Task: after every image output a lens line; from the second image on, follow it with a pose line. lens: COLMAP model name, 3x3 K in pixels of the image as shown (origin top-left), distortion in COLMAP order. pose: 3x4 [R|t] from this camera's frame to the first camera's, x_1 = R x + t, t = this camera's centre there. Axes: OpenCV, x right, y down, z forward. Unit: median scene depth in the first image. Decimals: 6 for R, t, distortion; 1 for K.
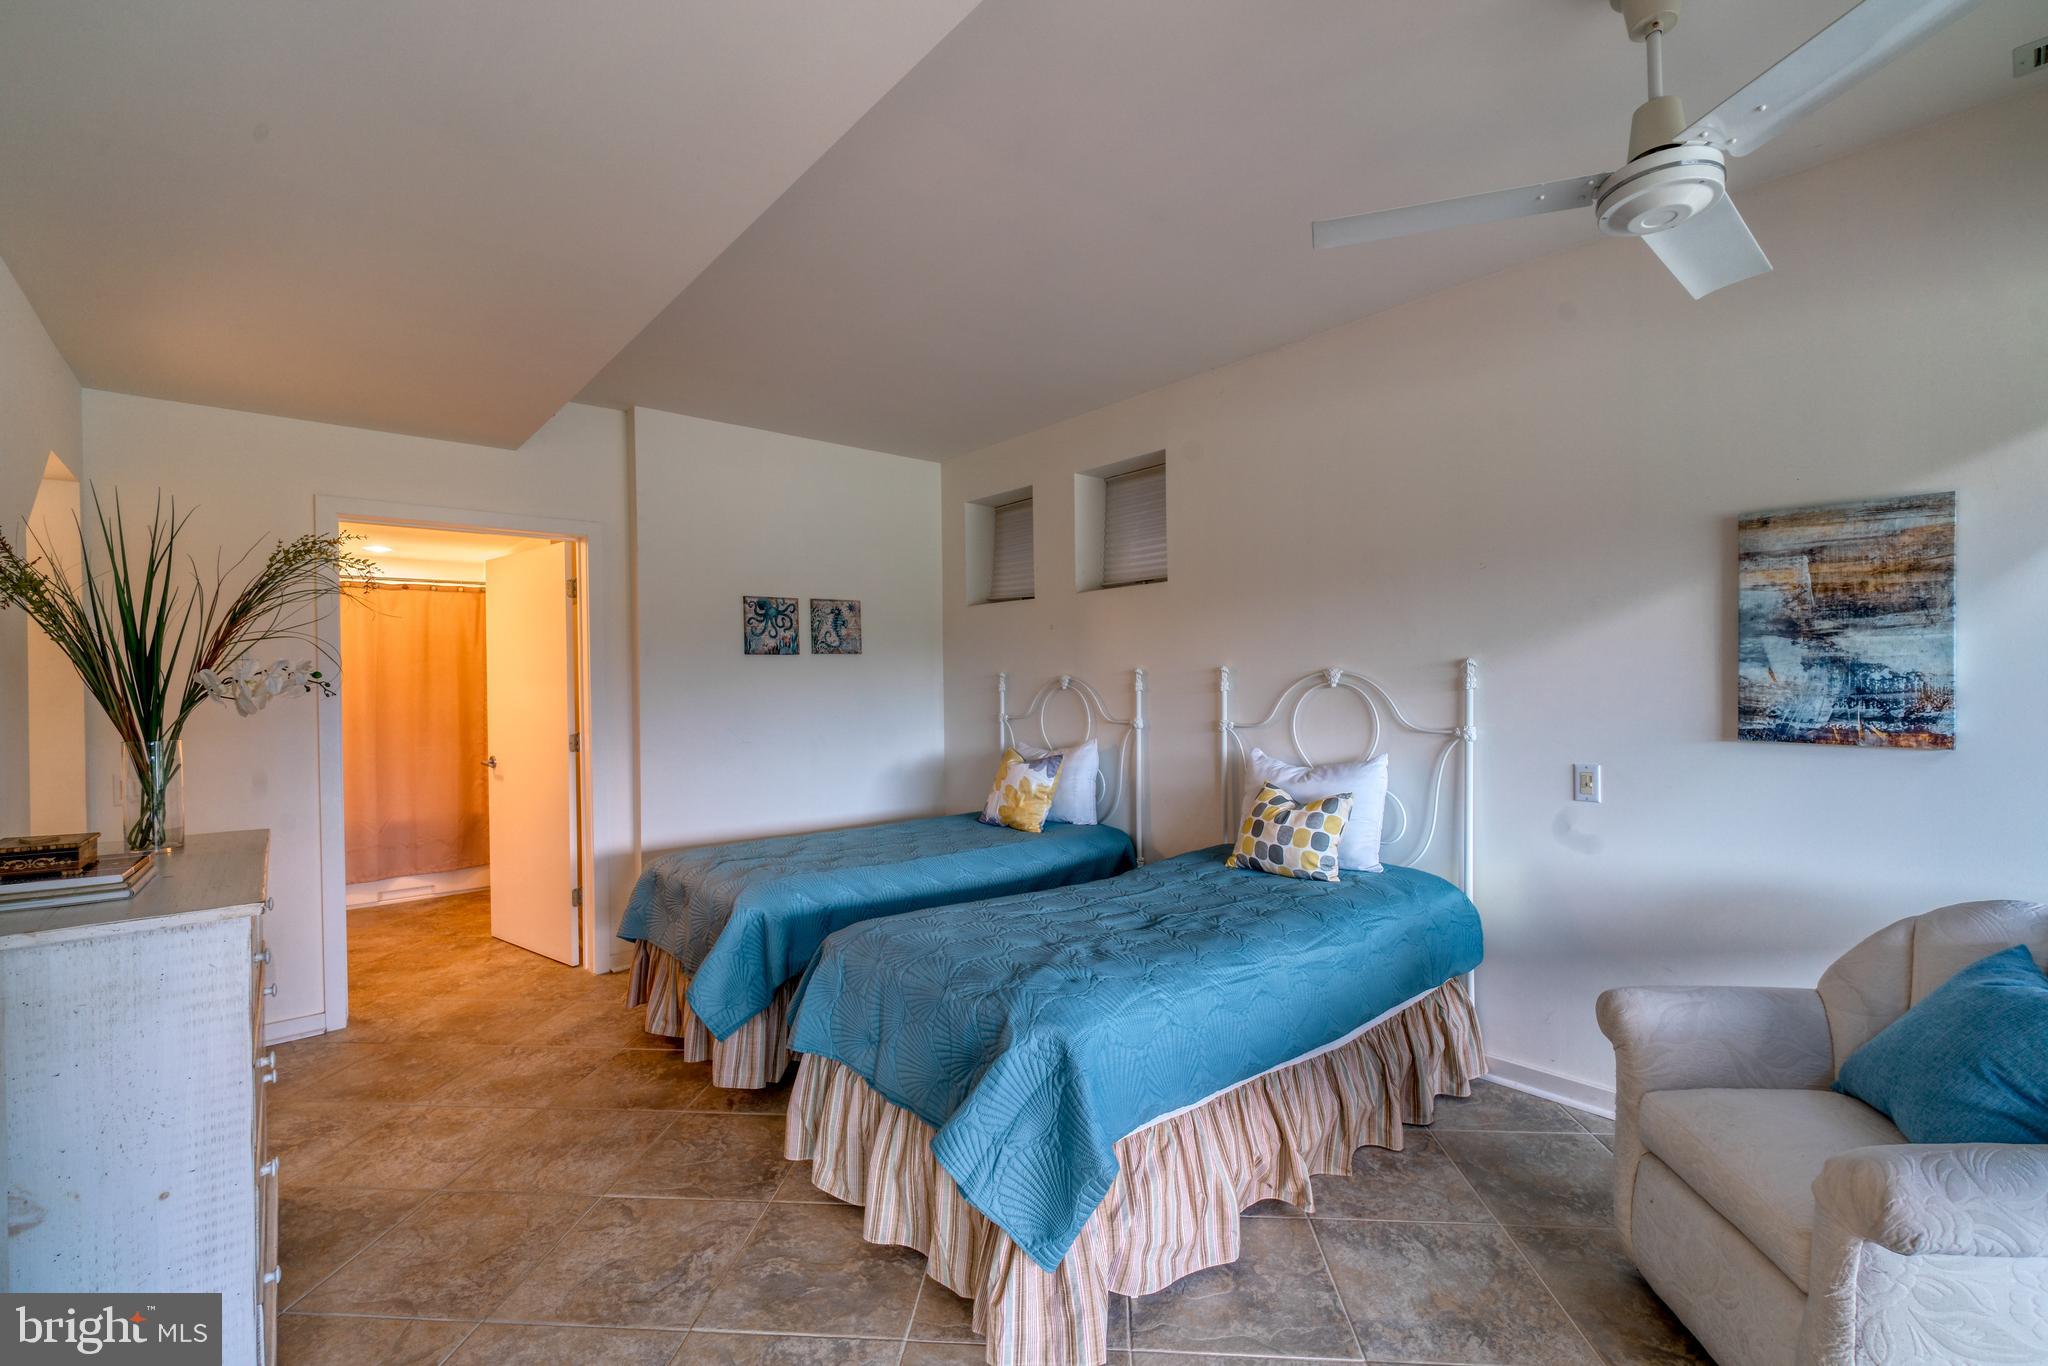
lens RADIAL K [[875.5, 0, 1024.0], [0, 875.5, 683.0], [0, 0, 1]] dist [-0.006942, 0.001209]
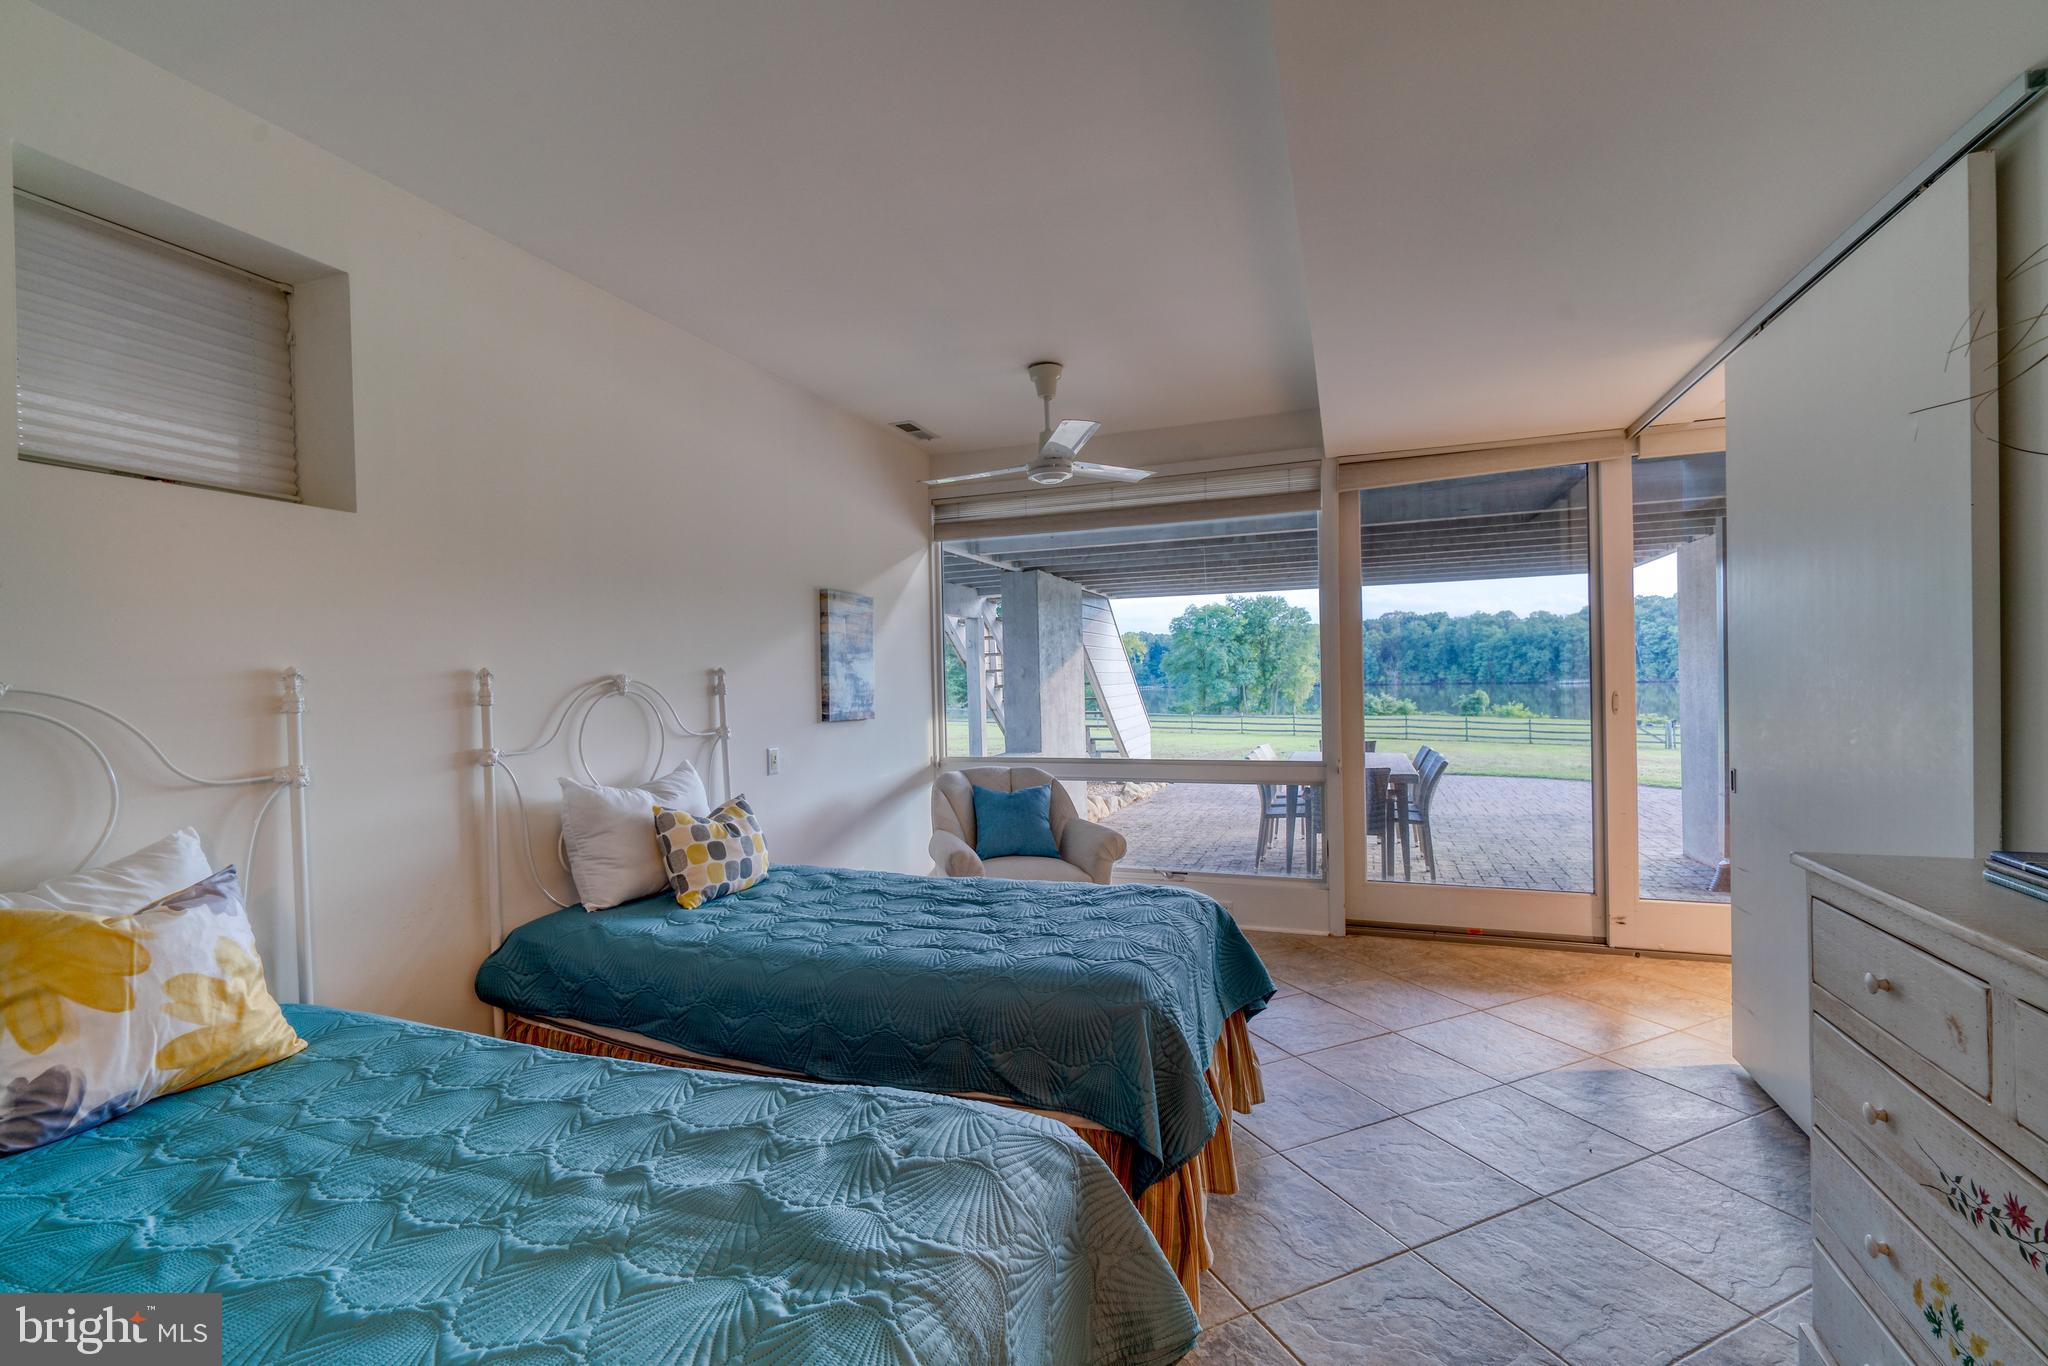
lens RADIAL K [[875.5, 0, 1024.0], [0, 875.5, 683.0], [0, 0, 1]] dist [-0.006942, 0.001209]
pose [[-0.479155, 0.017166, 0.877563, -0.869709], [0.025329, 0.999663, -0.005724, 0.010307], [-0.877365, 0.019485, -0.479428, 1.493026]]
